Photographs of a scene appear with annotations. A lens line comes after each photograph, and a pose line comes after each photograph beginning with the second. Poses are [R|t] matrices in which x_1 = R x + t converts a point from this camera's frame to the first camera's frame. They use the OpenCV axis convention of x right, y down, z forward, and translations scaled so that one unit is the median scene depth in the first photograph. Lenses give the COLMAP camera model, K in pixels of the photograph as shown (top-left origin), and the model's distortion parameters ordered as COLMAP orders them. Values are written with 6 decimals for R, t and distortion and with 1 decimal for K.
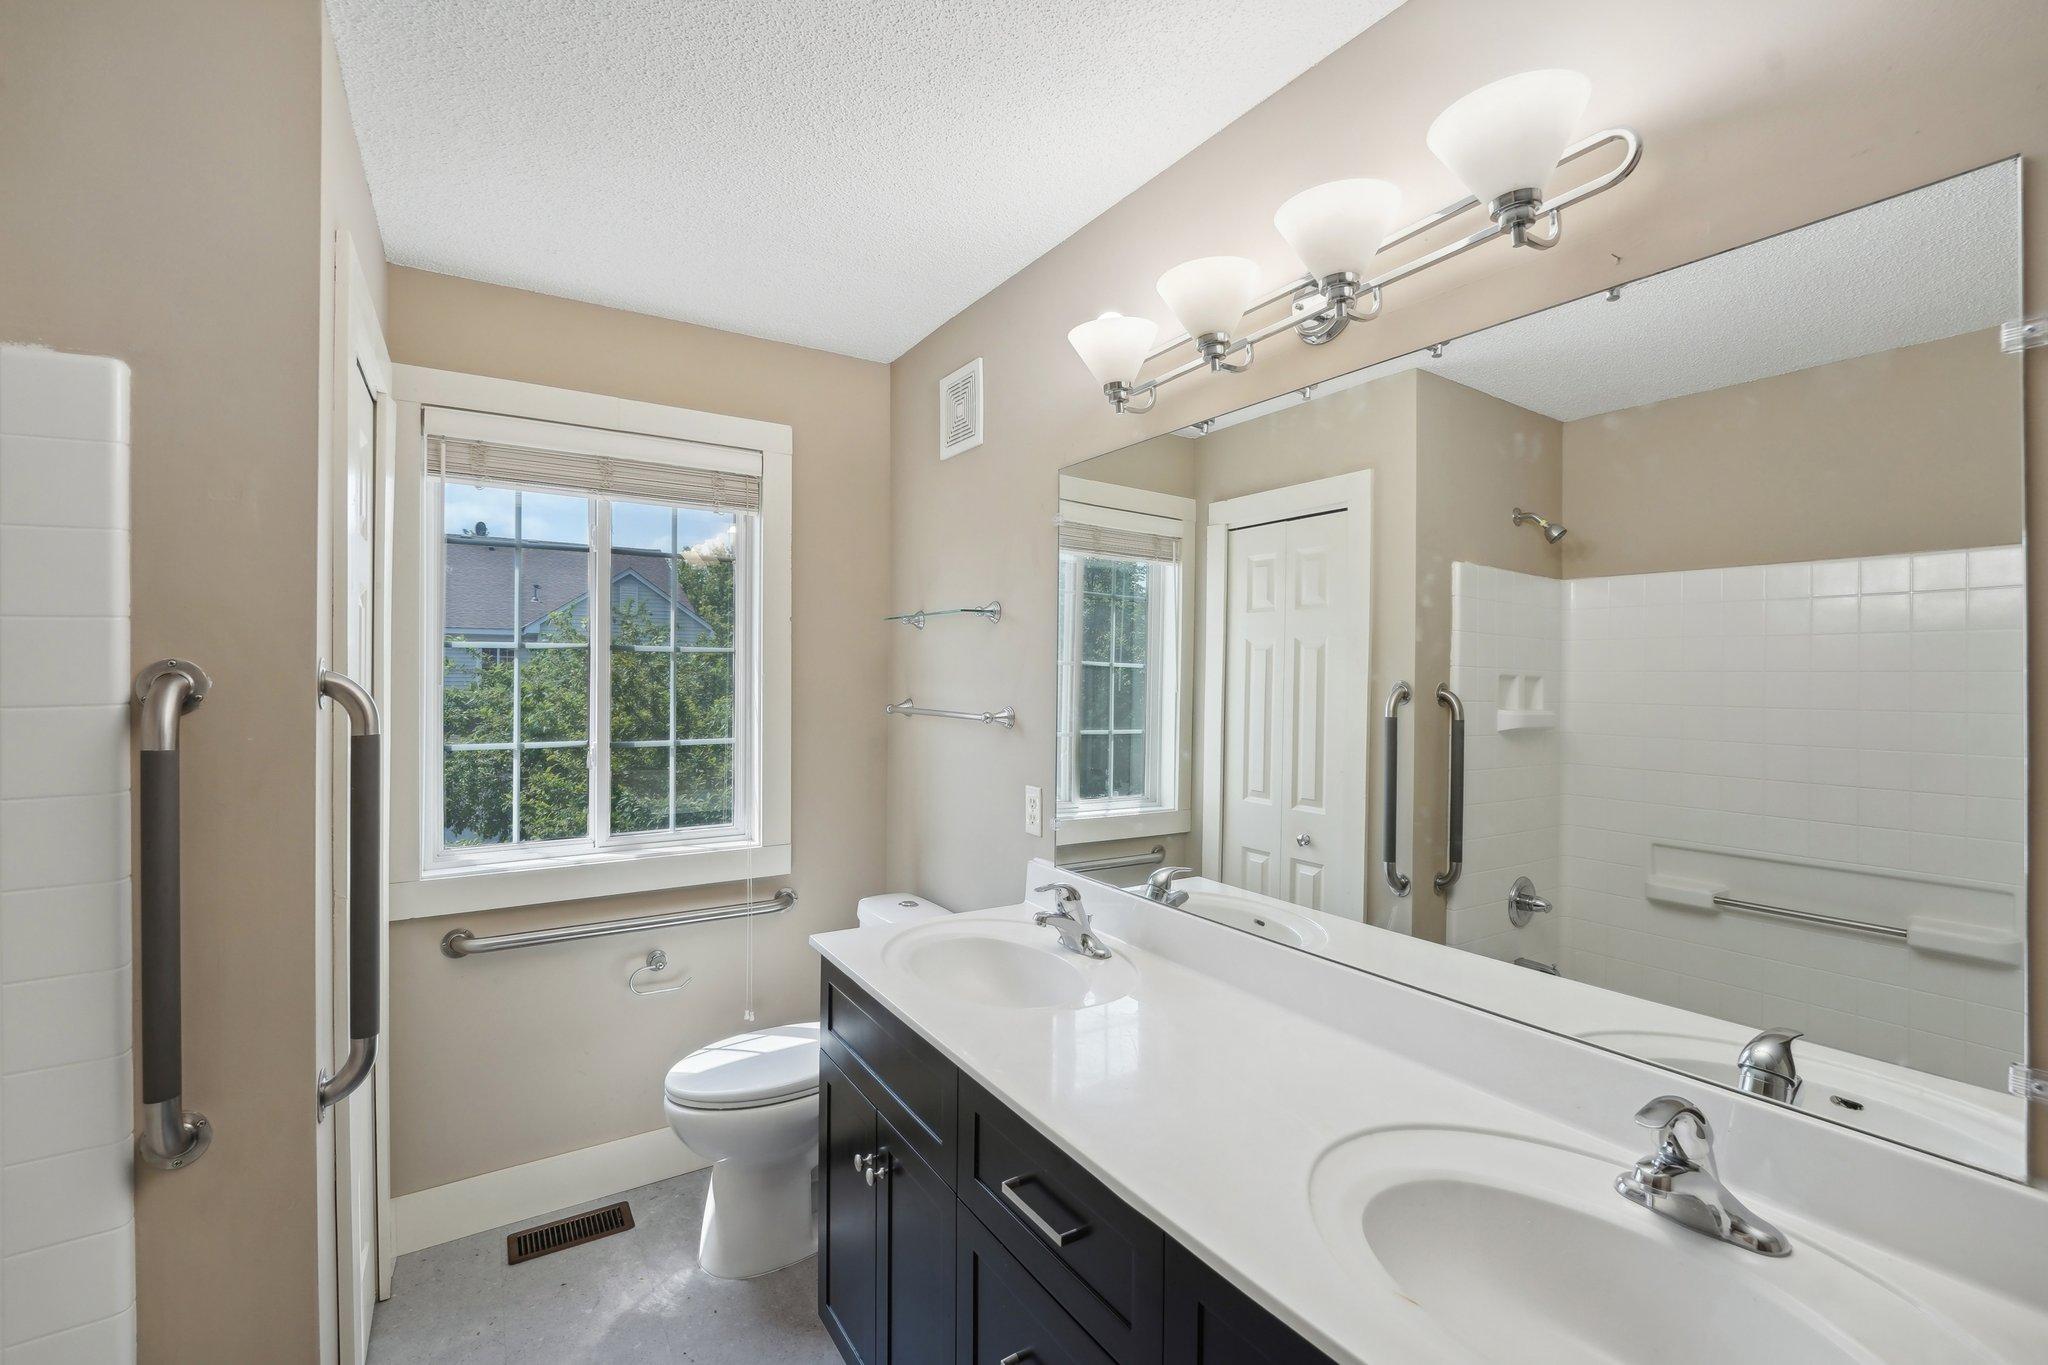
lens RADIAL K [[911.7, 0, 1025.8], [0, 911.7, 674.2], [0, 0, 1]] dist [-0.001560, -0.000129]
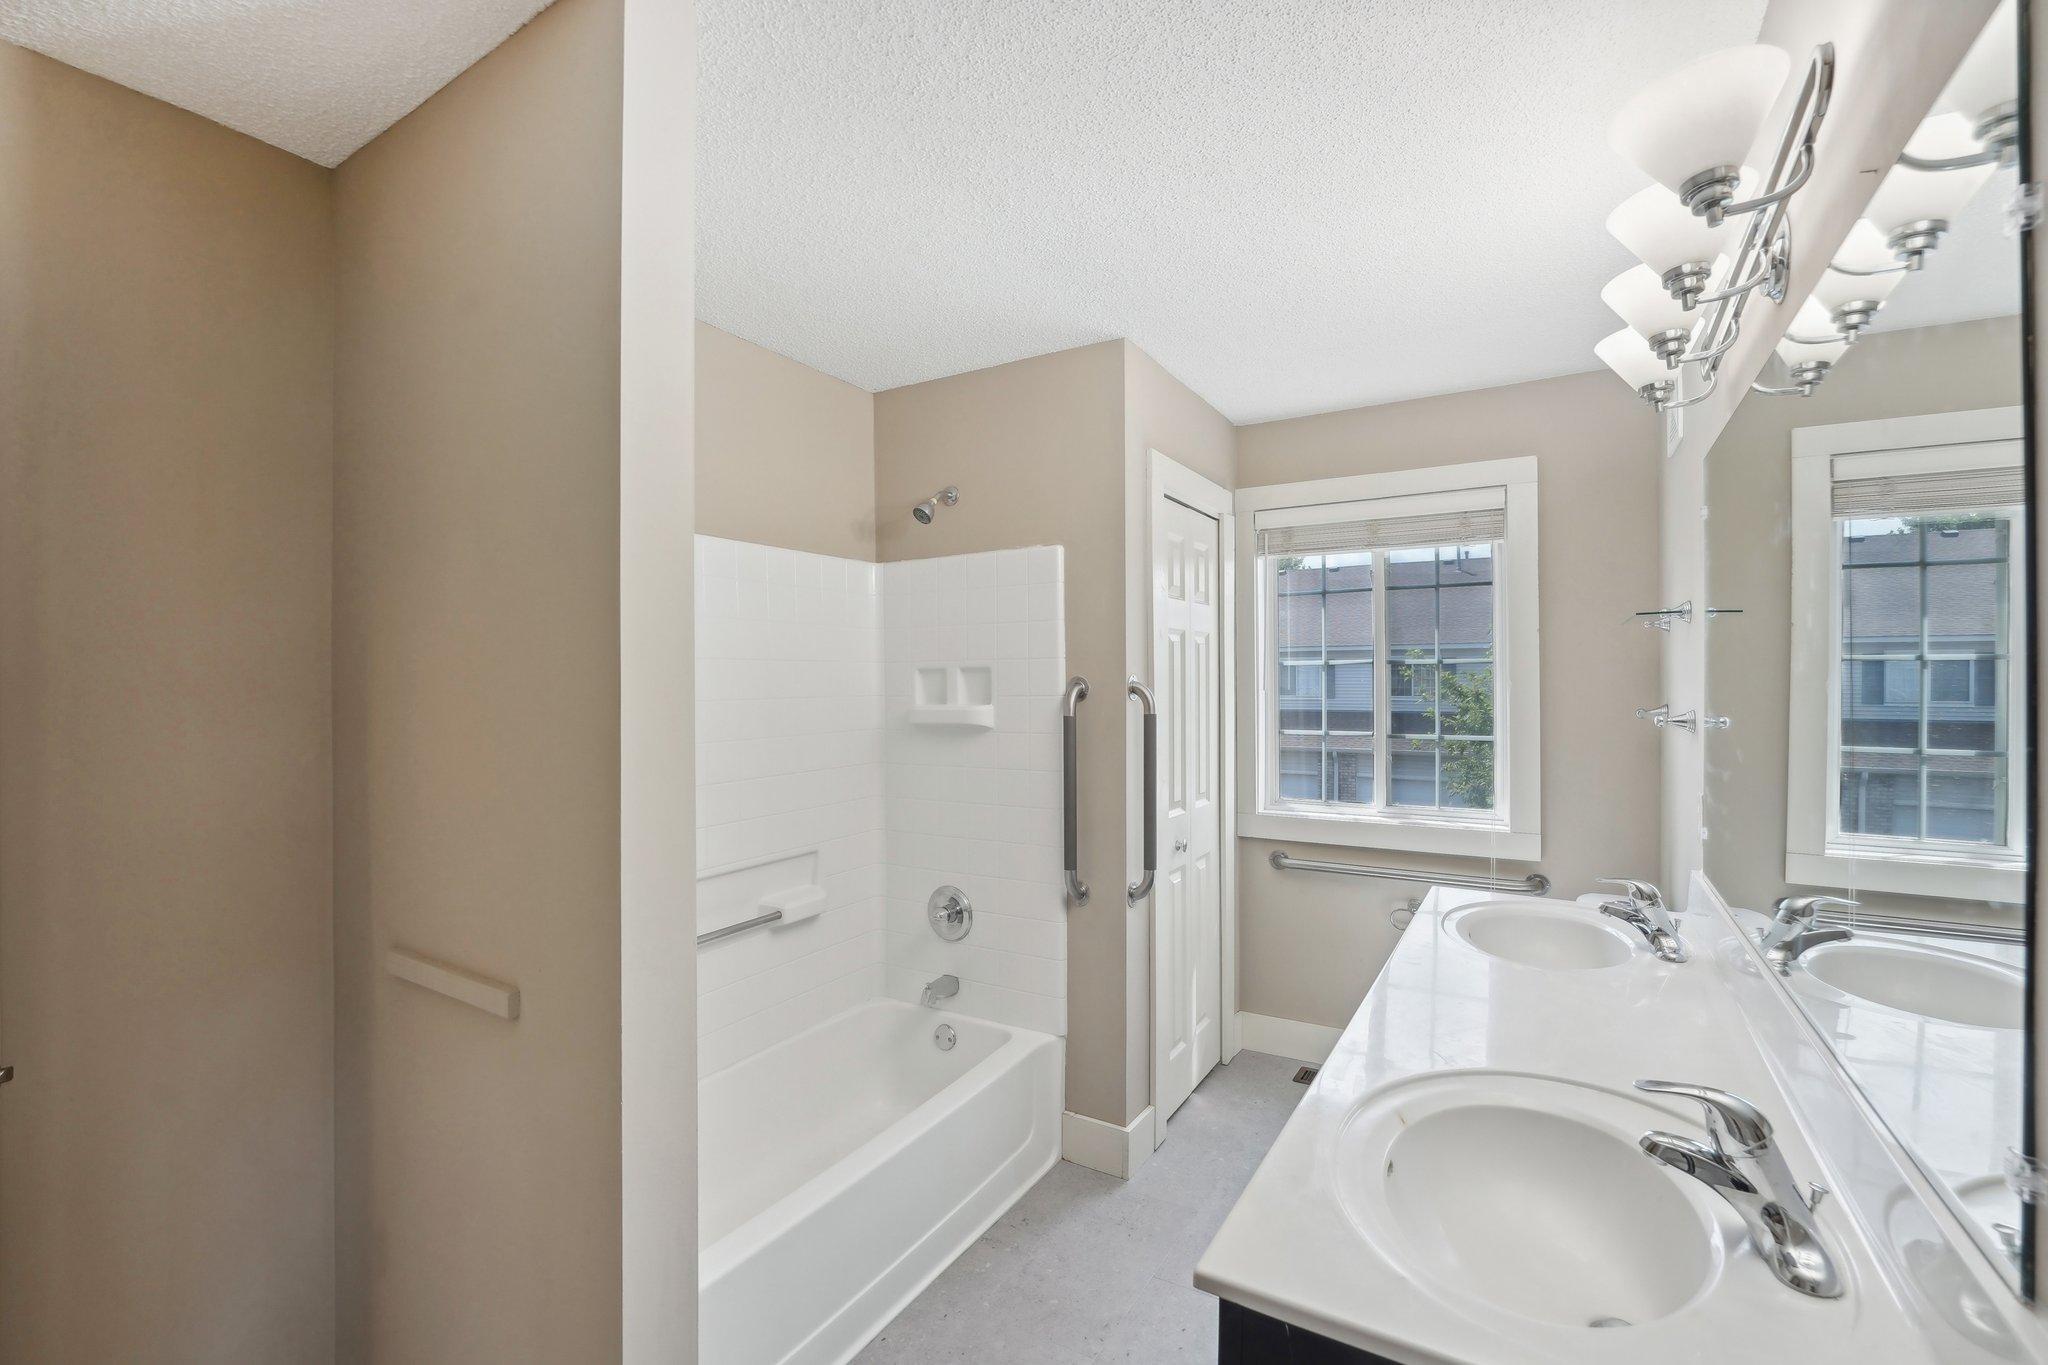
lens RADIAL K [[880.4, 0, 1015.5], [0, 880.4, 711.6], [0, 0, 1]] dist [-0.019382, -0.000035]
pose [[0.439409, 0.020079, -0.898063, 0.517316], [0.006141, 0.999660, 0.025356, 0.008359], [0.898266, -0.016657, 0.439136, -0.041034]]
